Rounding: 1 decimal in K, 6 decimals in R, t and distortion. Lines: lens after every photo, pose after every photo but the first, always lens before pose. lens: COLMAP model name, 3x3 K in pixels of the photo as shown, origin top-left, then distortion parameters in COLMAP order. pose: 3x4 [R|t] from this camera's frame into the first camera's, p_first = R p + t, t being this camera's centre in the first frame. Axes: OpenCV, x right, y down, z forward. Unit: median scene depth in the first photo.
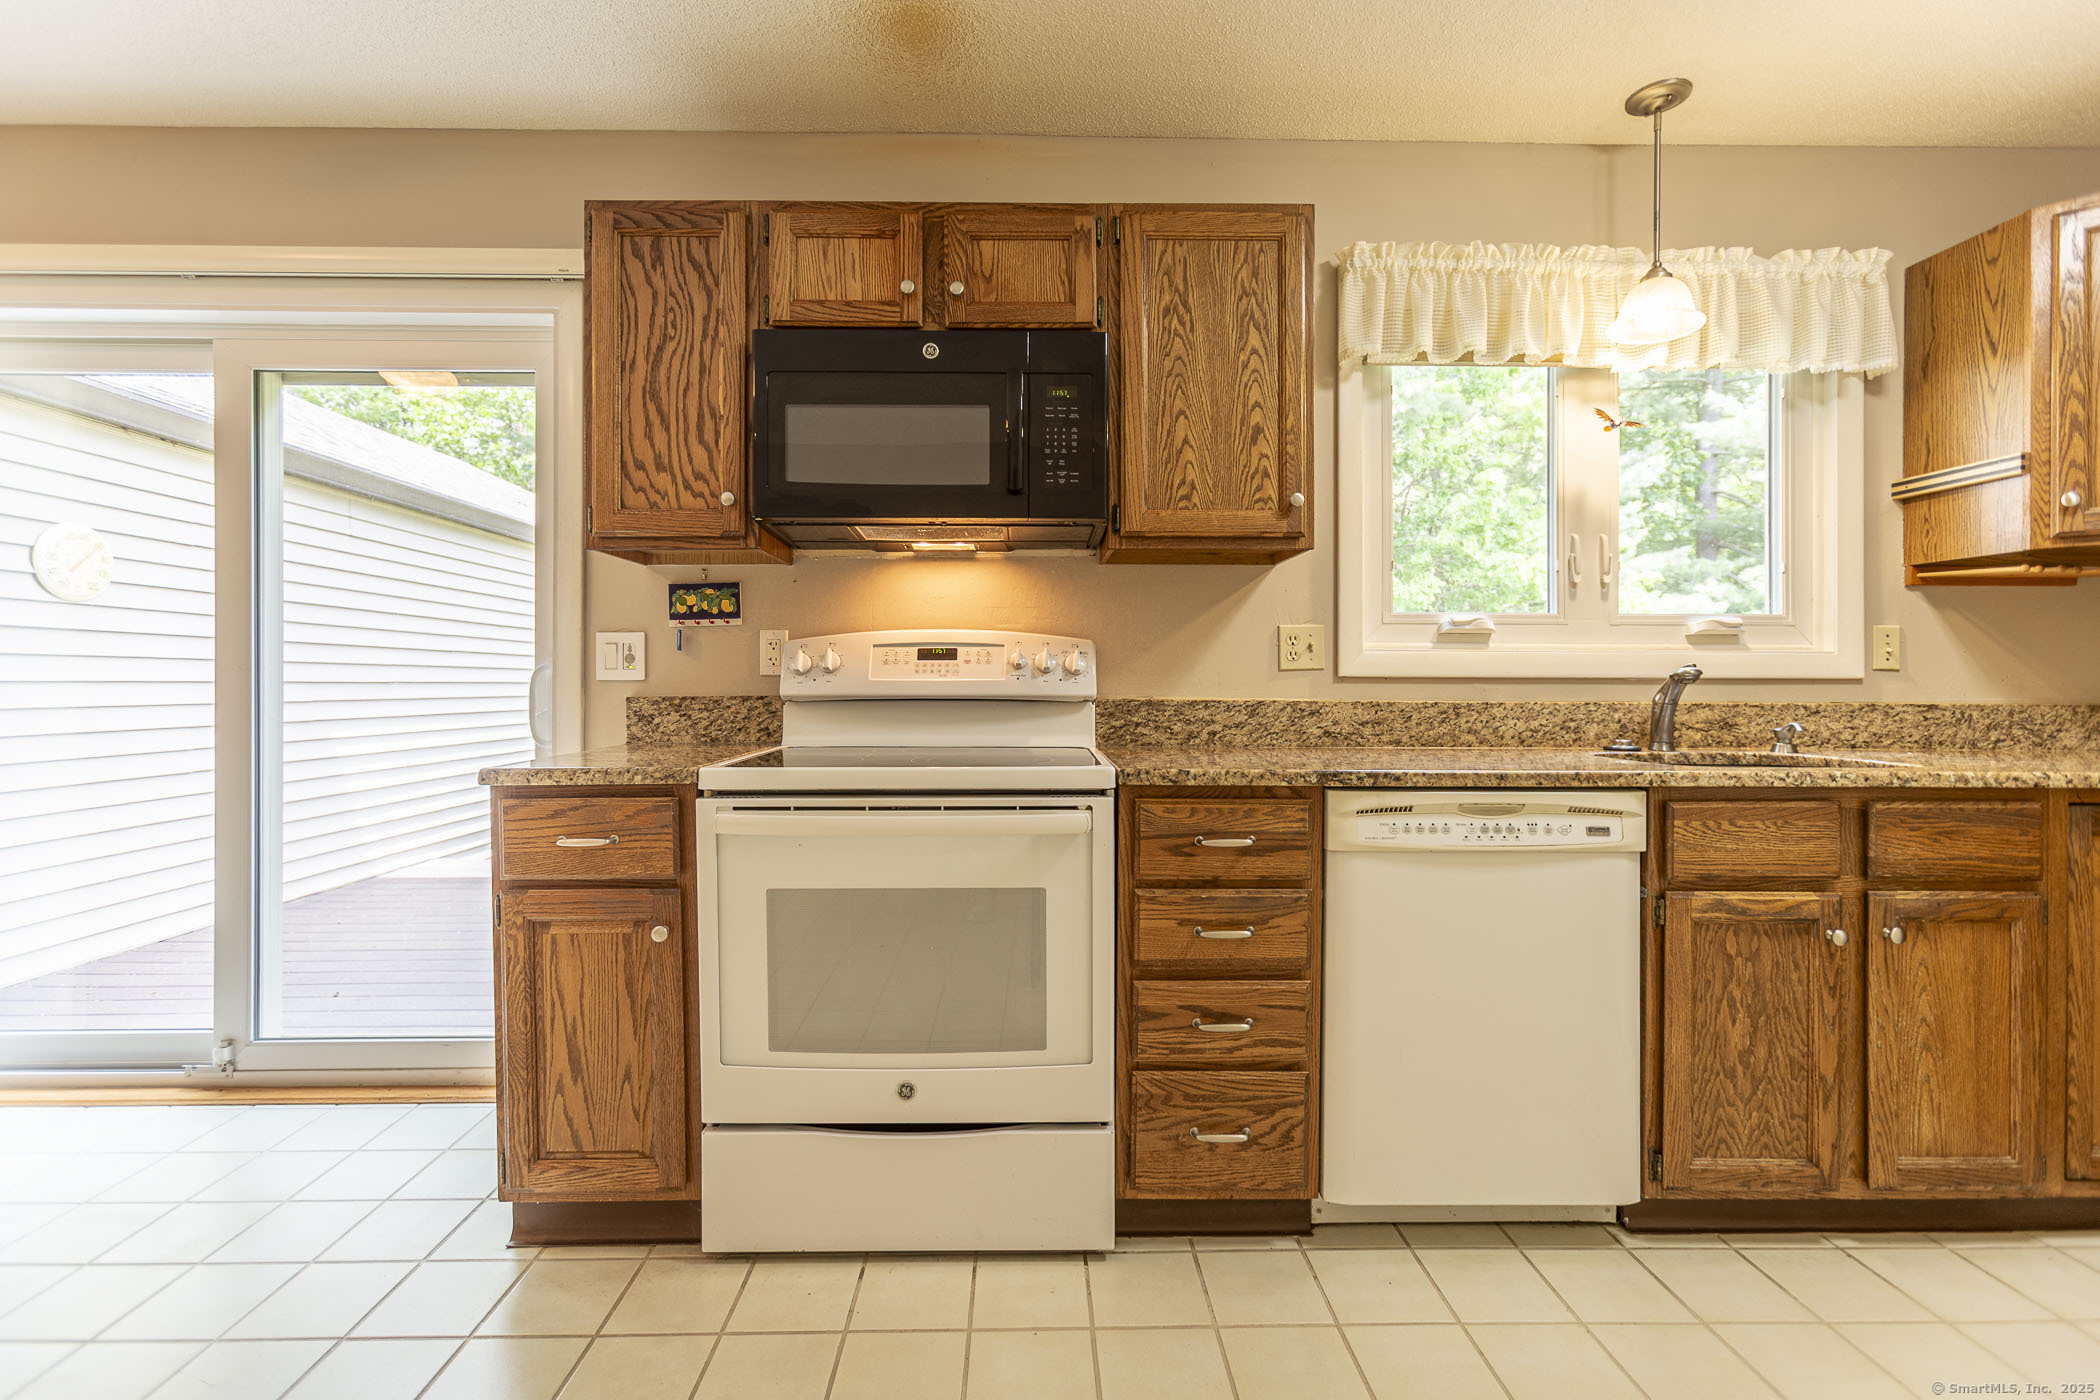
lens RADIAL K [[971.4, 0, 1044.3], [0, 971.4, 685.5], [0, 0, 1]] dist [-0.011919, 0.000498]
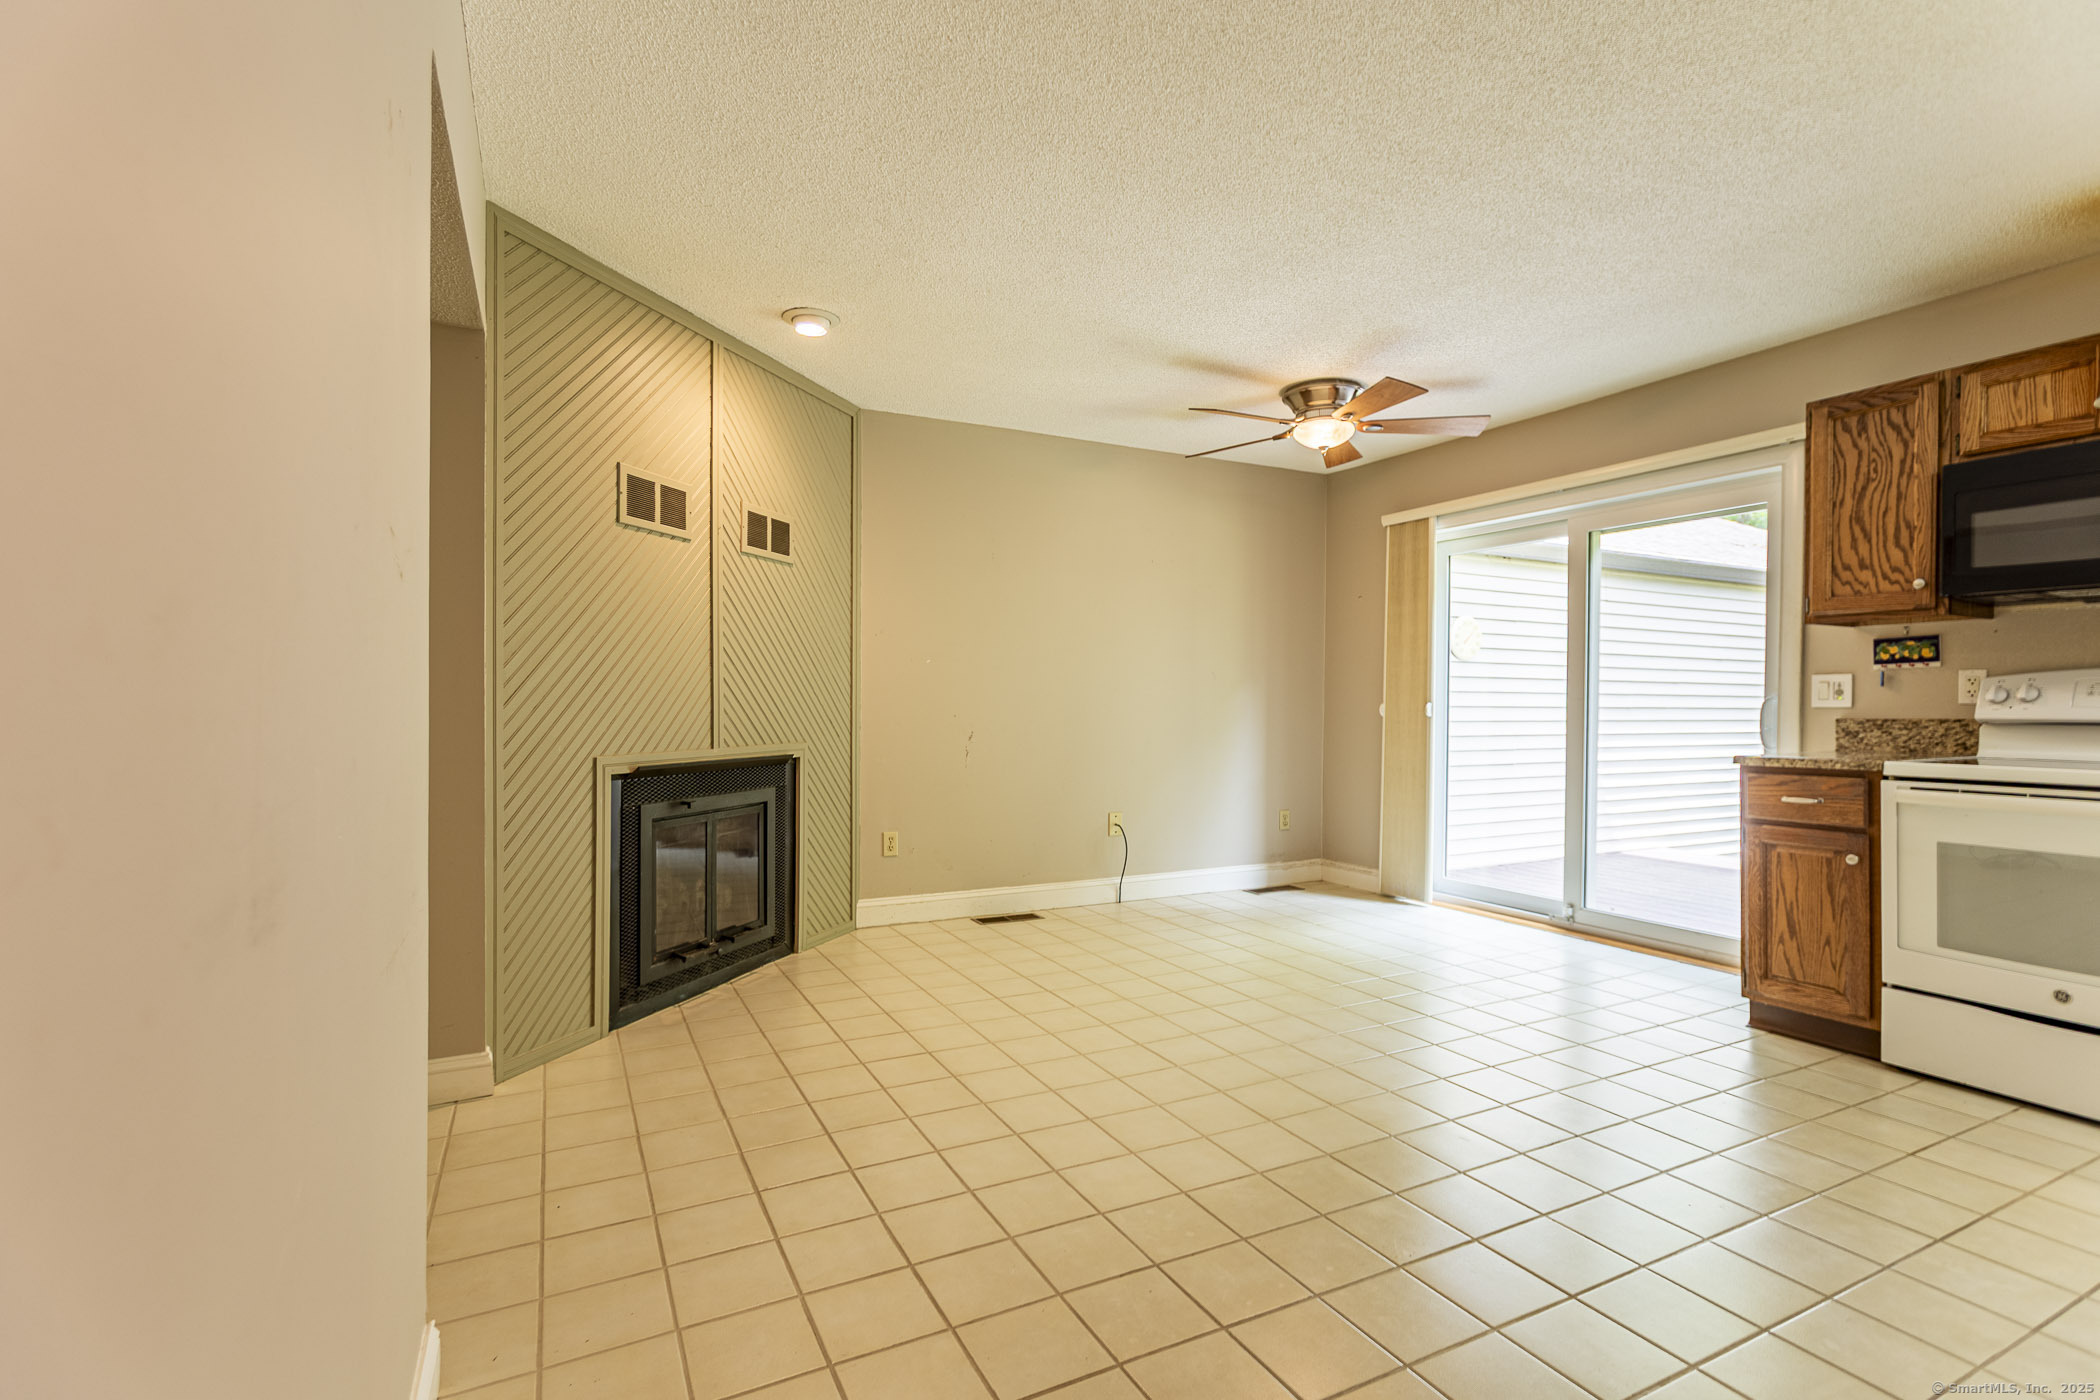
lens RADIAL K [[968.0, 0, 1011.4], [0, 968.0, 715.2], [0, 0, 1]] dist [0.002580, 0.000824]
pose [[0.425747, 0.011522, -0.904769, 0.412648], [-0.007093, 0.999931, 0.009397, 0.001959], [0.904814, 0.002417, 0.425799, -0.851352]]
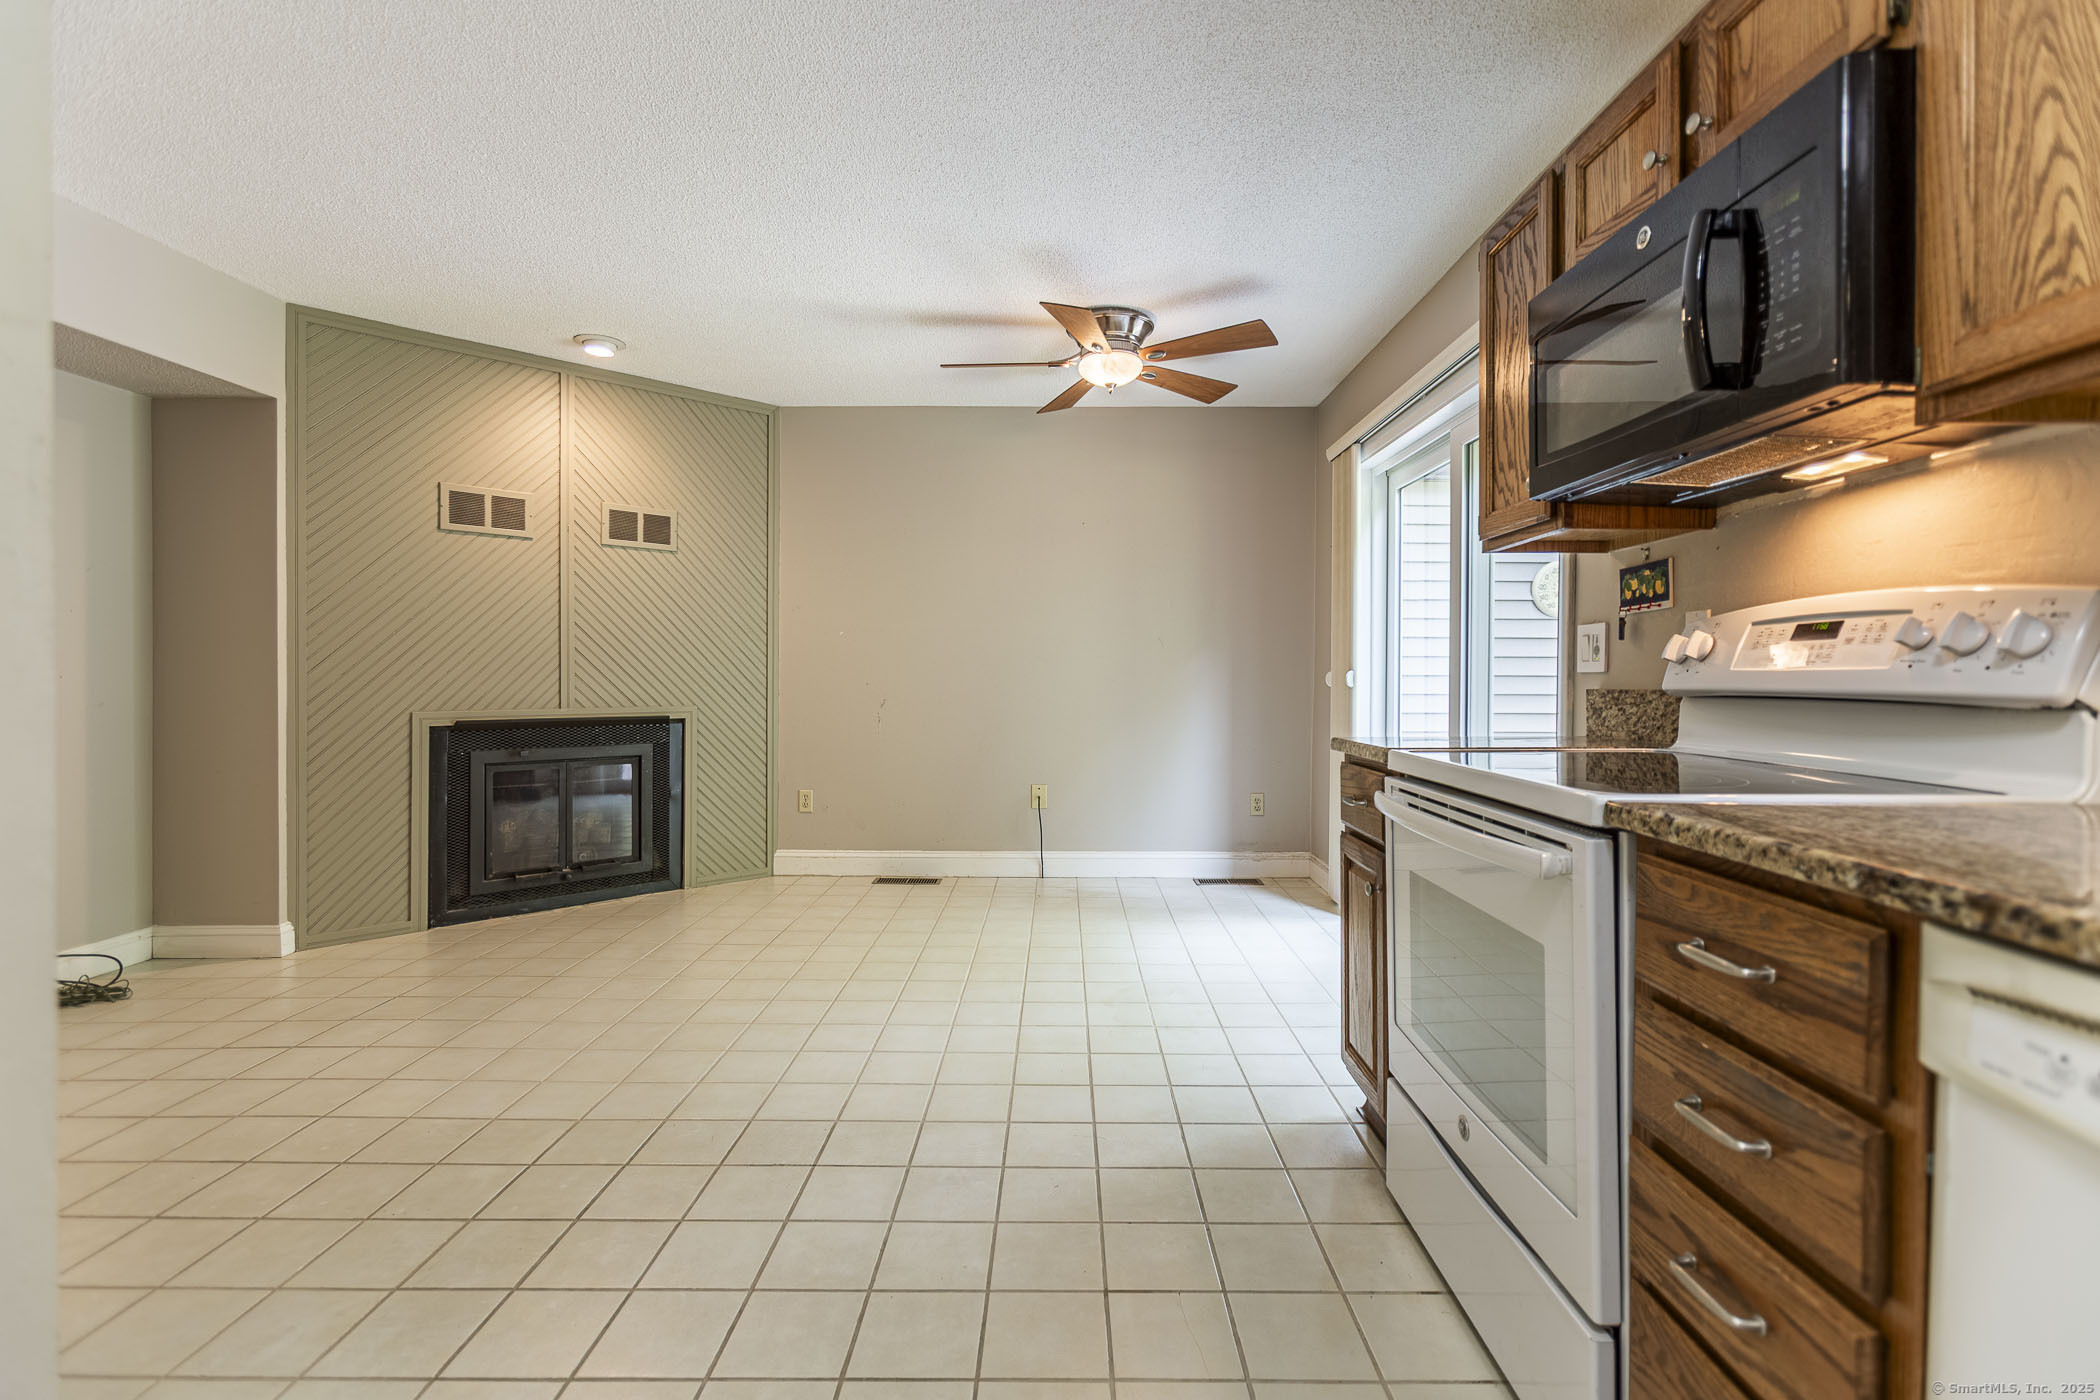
lens RADIAL K [[945.4, 0, 1052.5], [0, 945.4, 676.2], [0, 0, 1]] dist [0.001528, 0.000359]
pose [[-0.034665, -0.000516, -0.999399, 0.630324], [-0.007827, 0.999969, -0.000245, 0.003774], [0.999368, 0.007814, -0.034668, 0.551615]]
